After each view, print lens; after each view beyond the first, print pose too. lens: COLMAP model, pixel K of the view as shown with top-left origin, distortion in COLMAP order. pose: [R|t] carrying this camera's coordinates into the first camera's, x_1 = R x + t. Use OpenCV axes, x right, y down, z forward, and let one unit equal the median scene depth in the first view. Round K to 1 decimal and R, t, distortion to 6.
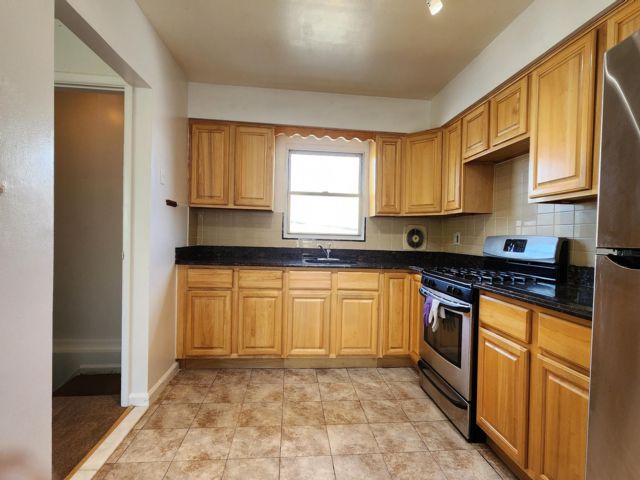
lens RADIAL K [[313.2, 0, 320.0], [0, 313.2, 240.0], [0, 0, 1]] dist [0.001411, -0.001376]
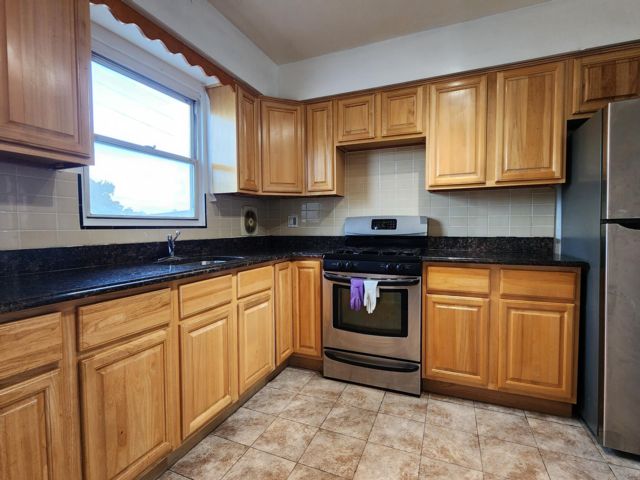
lens RADIAL K [[312.3, 0, 321.7], [0, 312.3, 237.7], [0, 0, 1]] dist [0.004032, -0.000293]
pose [[0.470886, -0.066765, 0.879664, -0.454523], [0.031671, 0.997769, 0.058776, -0.007552], [-0.881626, 0.000183, 0.471949, 0.538958]]
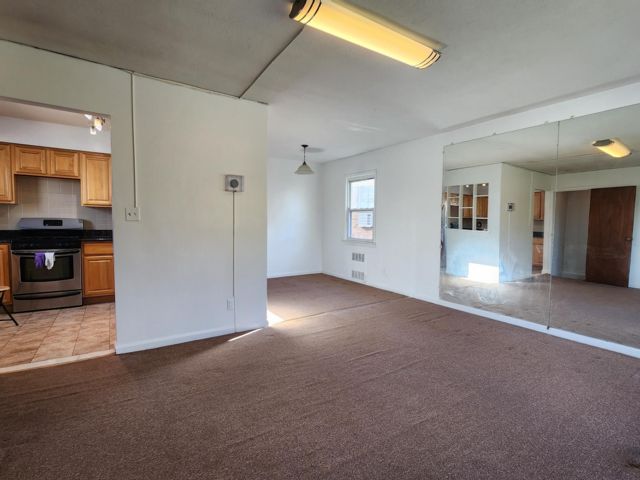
lens RADIAL K [[313.2, 0, 320.0], [0, 313.2, 240.0], [0, 0, 1]] dist [0.001411, -0.001376]
pose [[-0.465768, -0.077448, 0.881511, -1.670044], [-0.011542, 0.996610, 0.081461, -0.048645], [-0.884832, 0.027768, -0.465083, 0.343212]]
